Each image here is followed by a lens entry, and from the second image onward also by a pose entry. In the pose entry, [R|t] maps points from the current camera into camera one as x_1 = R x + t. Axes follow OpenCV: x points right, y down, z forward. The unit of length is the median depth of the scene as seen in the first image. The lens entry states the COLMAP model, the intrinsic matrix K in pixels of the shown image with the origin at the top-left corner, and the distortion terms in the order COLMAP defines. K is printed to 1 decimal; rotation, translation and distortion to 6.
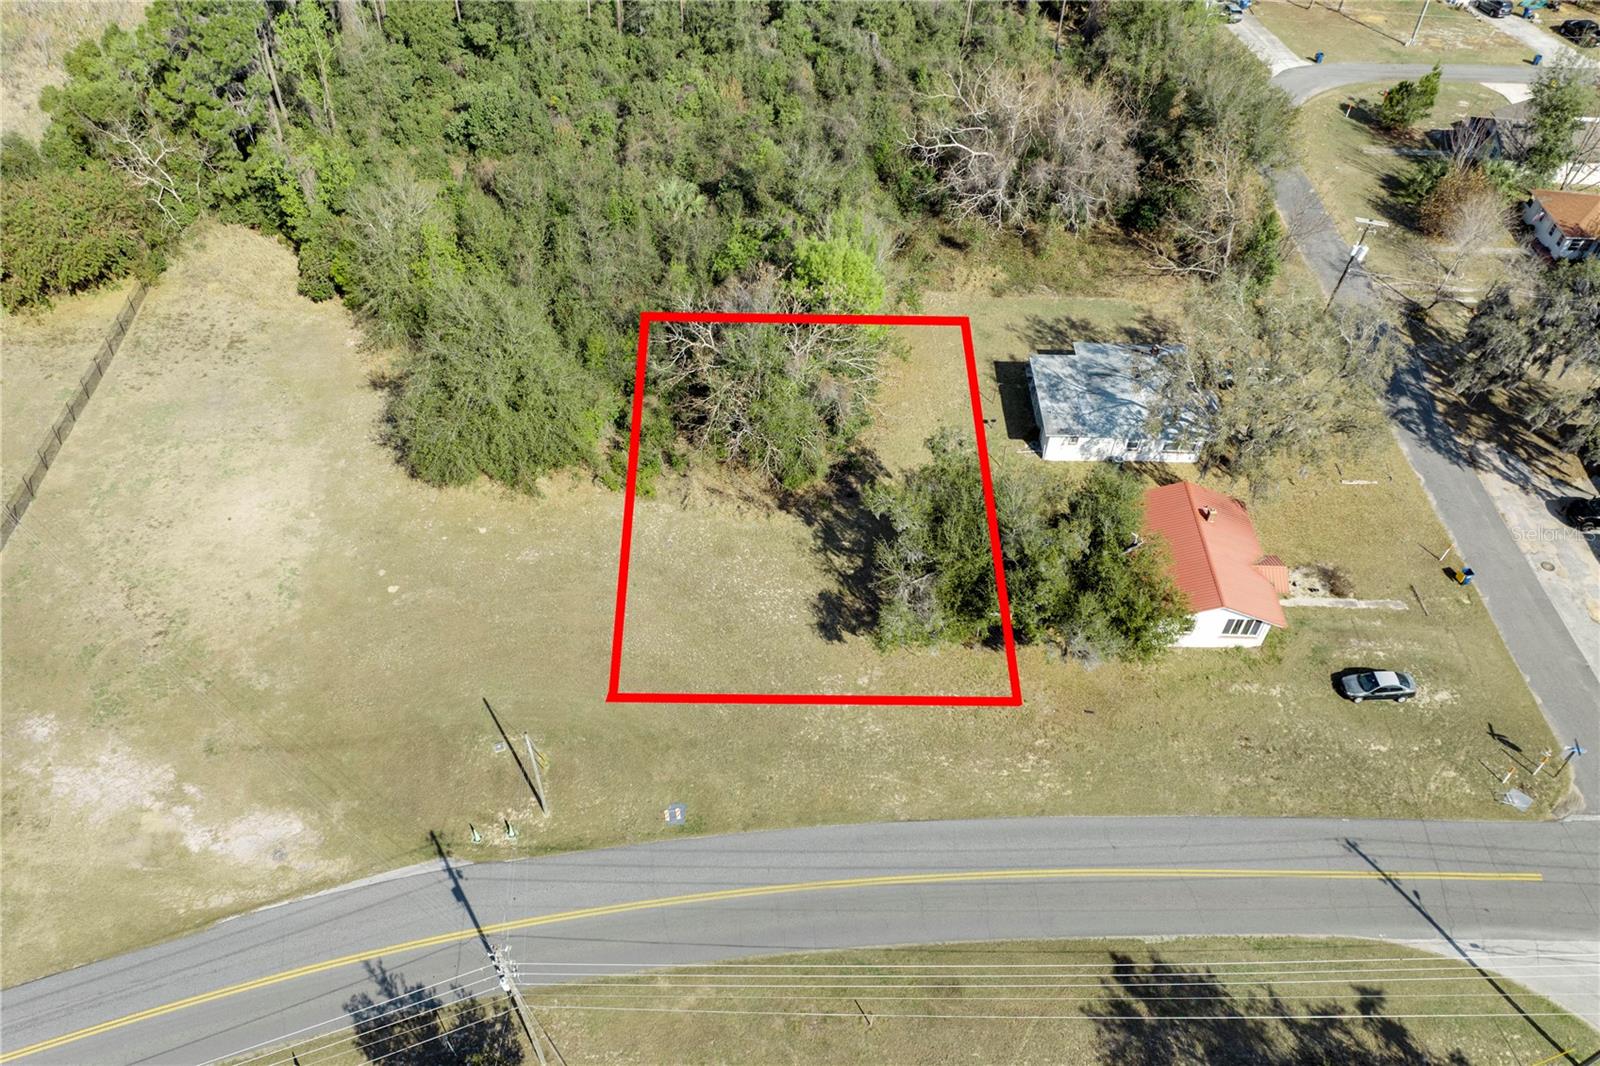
lens RADIAL K [[1217.2, 0, 733.2], [0, 1217.2, 640.5], [0, 0, 1]] dist [-0.039840, -0.007660]
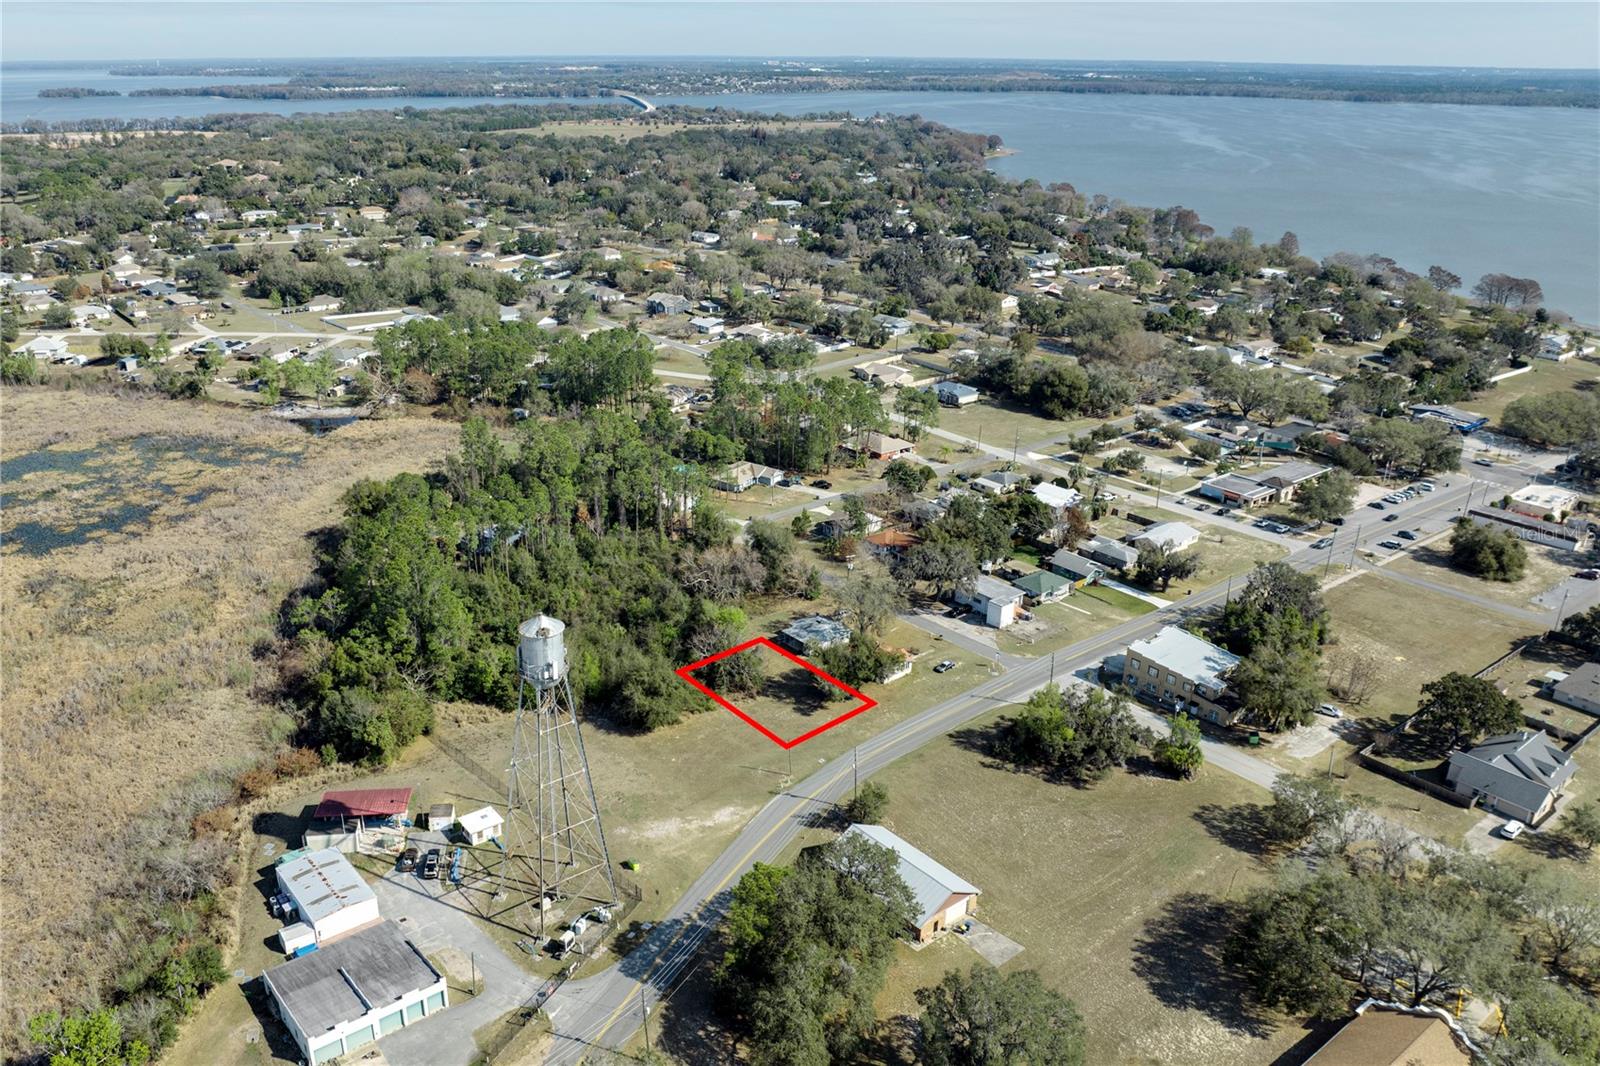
lens RADIAL K [[1242.6, 0, 725.8], [0, 1242.6, 531.9], [0, 0, 1]] dist [-0.043311, 0.004038]
pose [[0.770567, -0.240383, 0.590290, -1.690525], [0.487335, 0.819106, -0.302606, 0.430930], [-0.410769, 0.520847, 0.748323, -1.363932]]
